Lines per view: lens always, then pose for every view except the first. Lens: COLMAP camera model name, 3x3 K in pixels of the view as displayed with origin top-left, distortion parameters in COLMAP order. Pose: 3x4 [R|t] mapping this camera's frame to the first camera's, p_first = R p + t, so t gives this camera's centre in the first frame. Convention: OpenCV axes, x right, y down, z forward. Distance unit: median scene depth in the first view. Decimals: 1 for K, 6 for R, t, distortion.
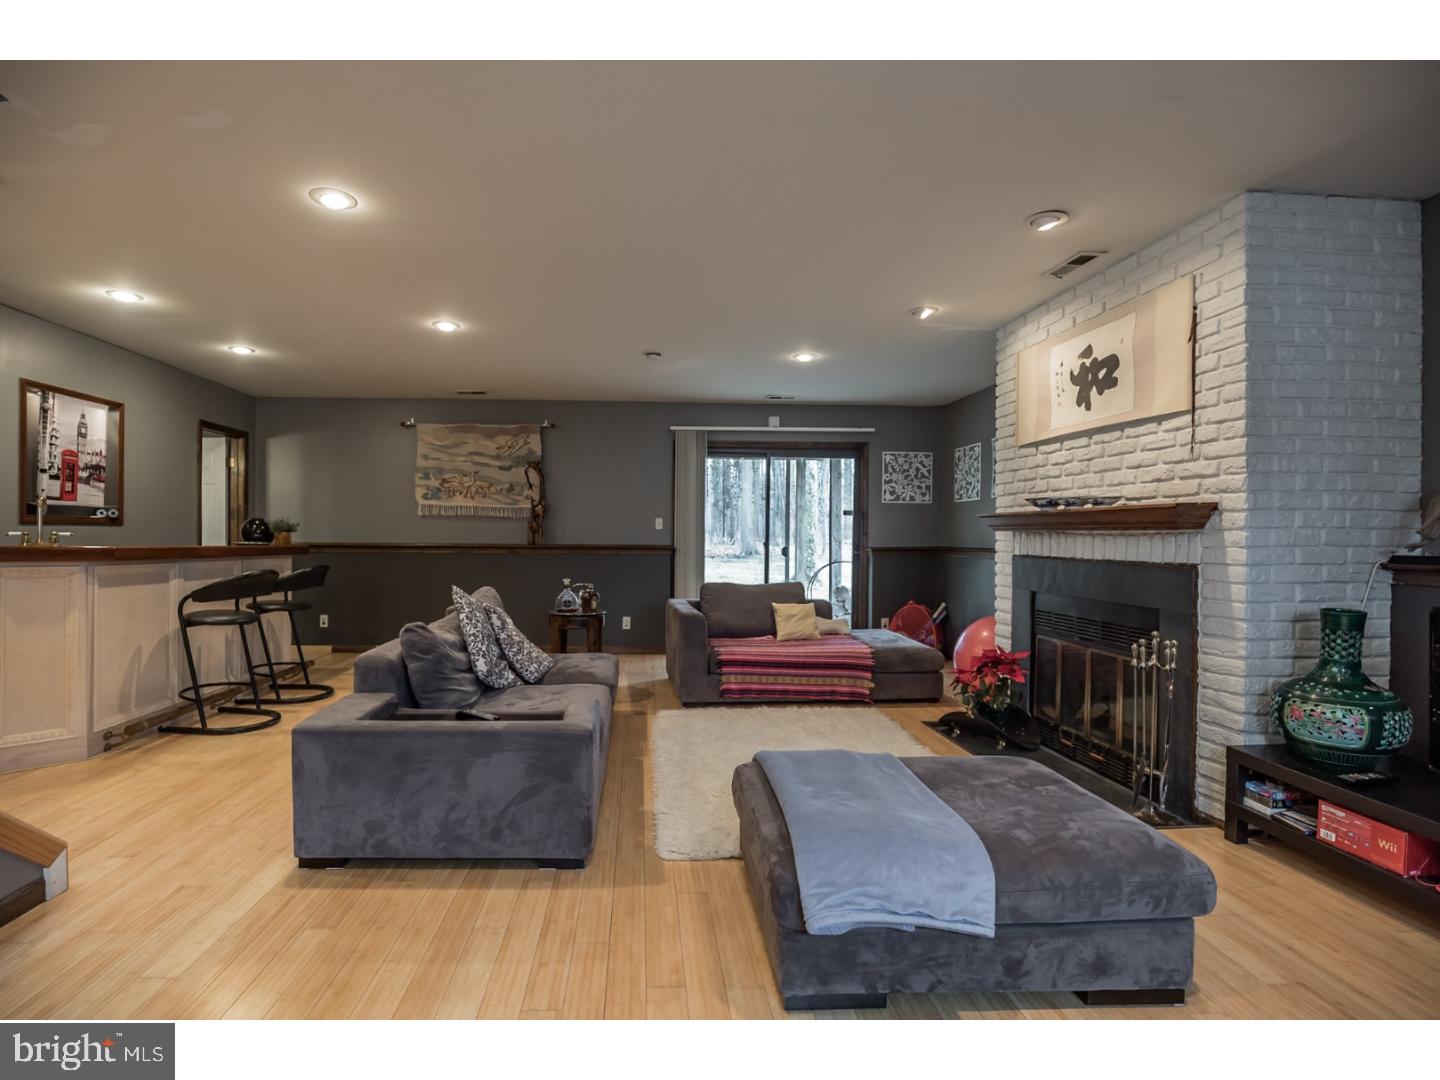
lens RADIAL K [[697.2, 0, 720.0], [0, 697.2, 540.0], [0, 0, 1]] dist [0.001299, -0.000313]
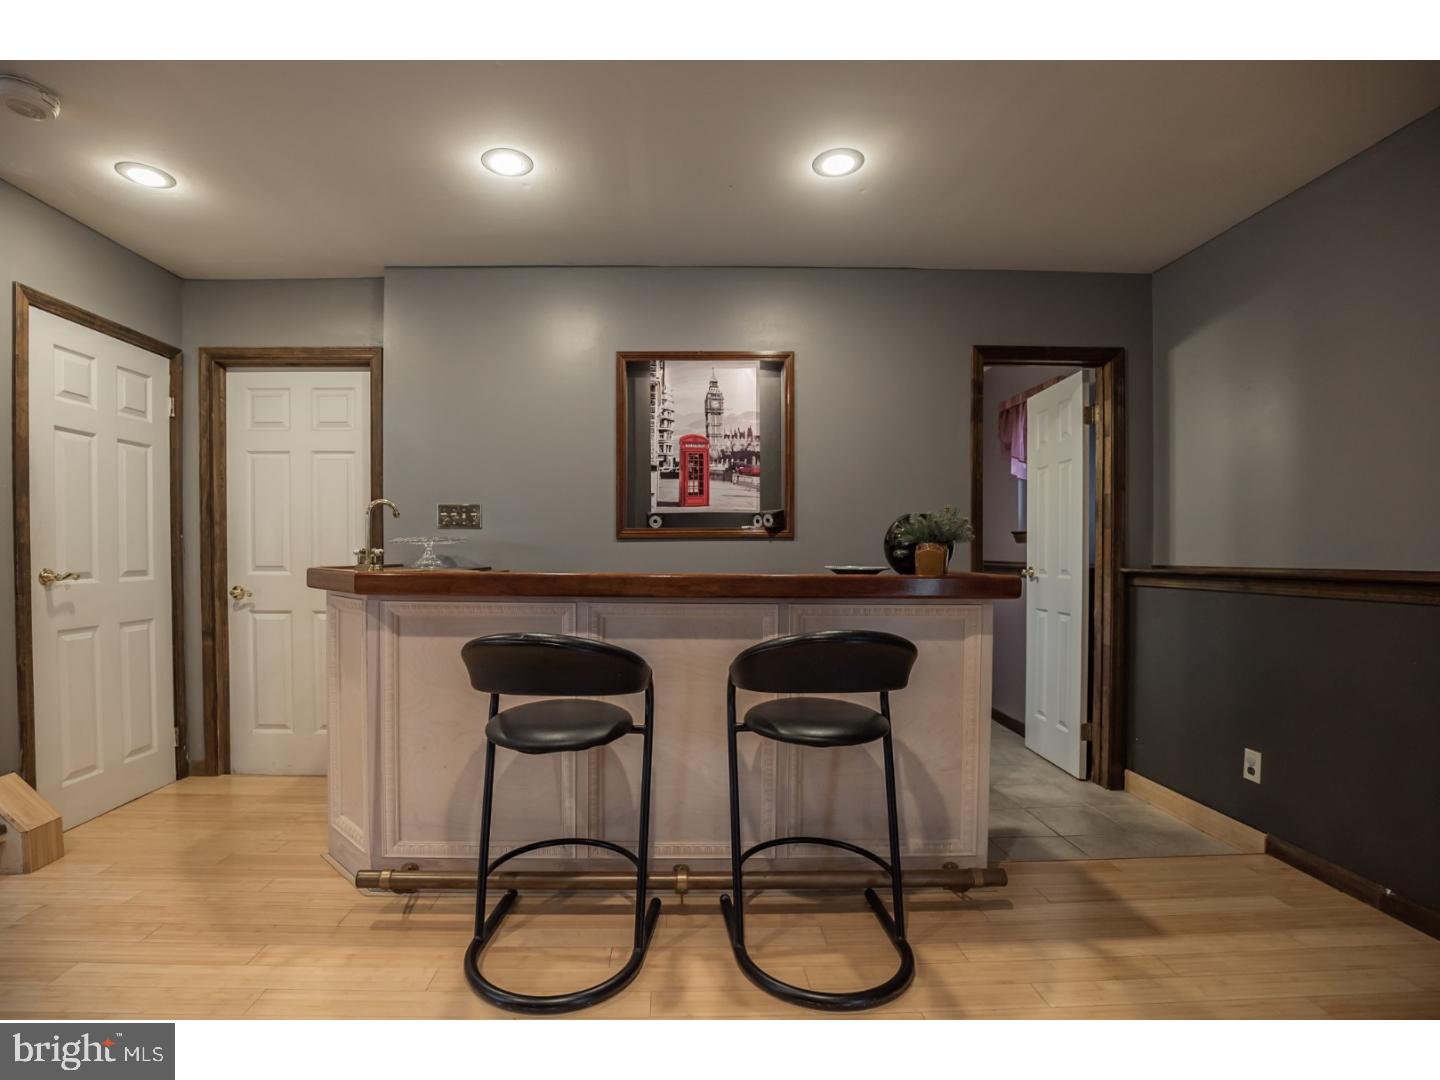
lens RADIAL K [[651.6, 0, 676.9], [0, 651.6, 570.0], [0, 0, 1]] dist [-0.033637, 0.000646]
pose [[-0.101792, 0.018456, -0.994634, -0.257218], [-0.002028, 0.999822, 0.018760, -0.002917], [0.994804, 0.003927, -0.101736, 1.029454]]
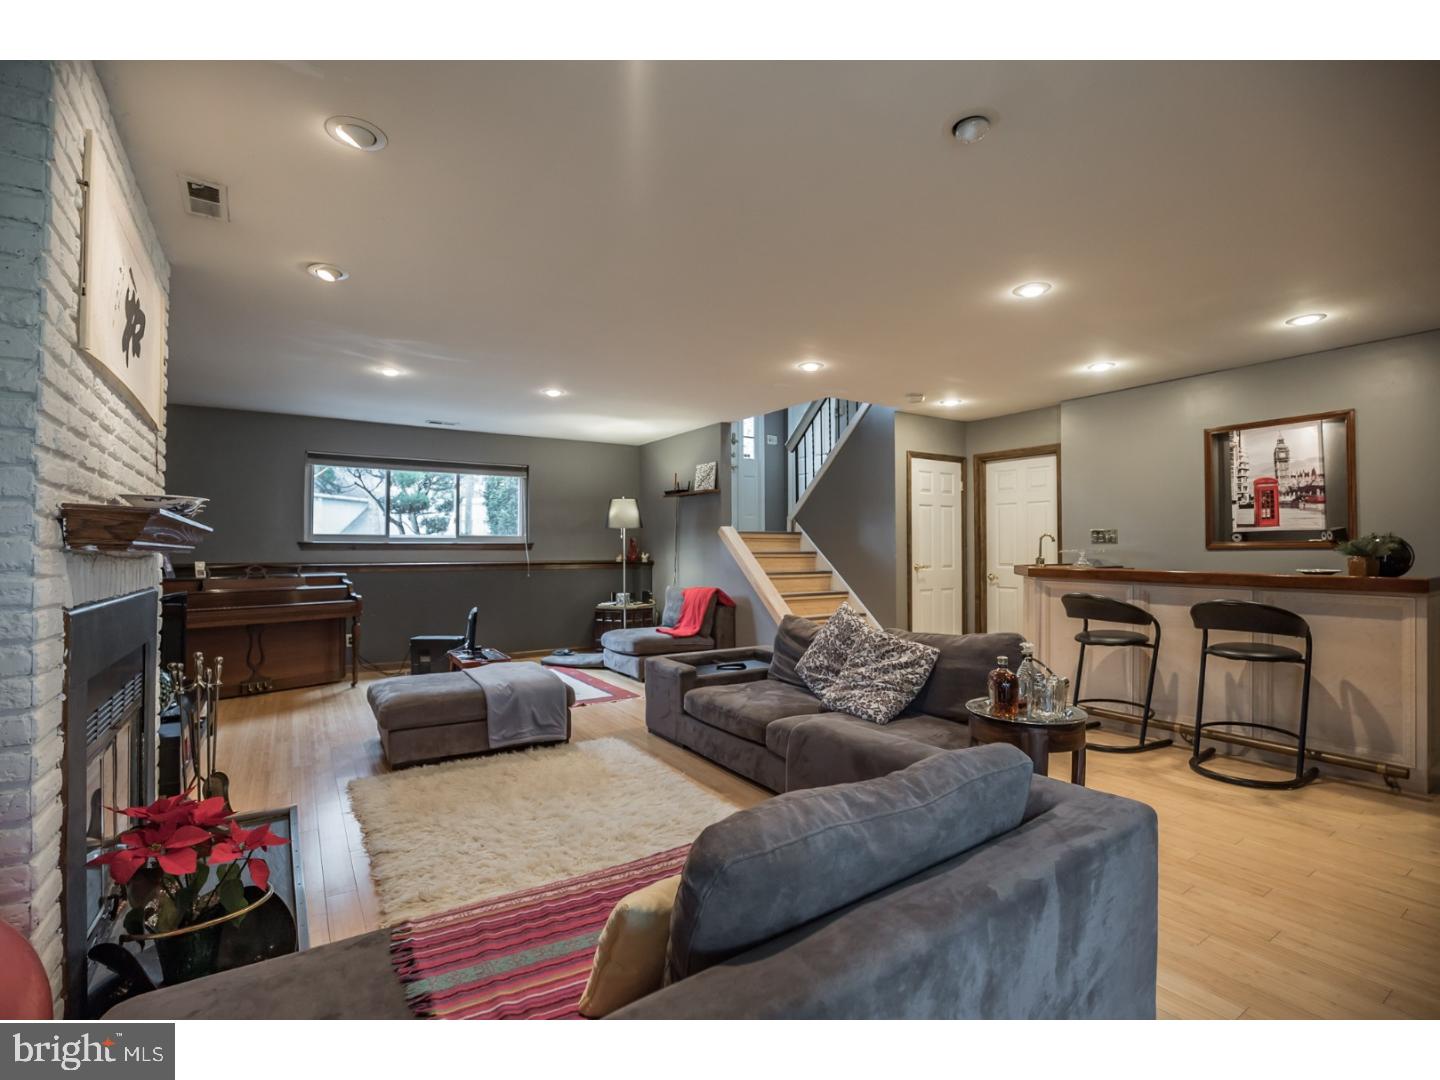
lens RADIAL K [[697.2, 0, 720.0], [0, 697.2, 540.0], [0, 0, 1]] dist [0.001299, -0.000313]
pose [[-0.895223, -0.008053, -0.445546, 0.256545], [-0.001358, 0.999881, -0.015343, -0.018605], [0.445617, -0.013130, -0.895128, 1.536520]]
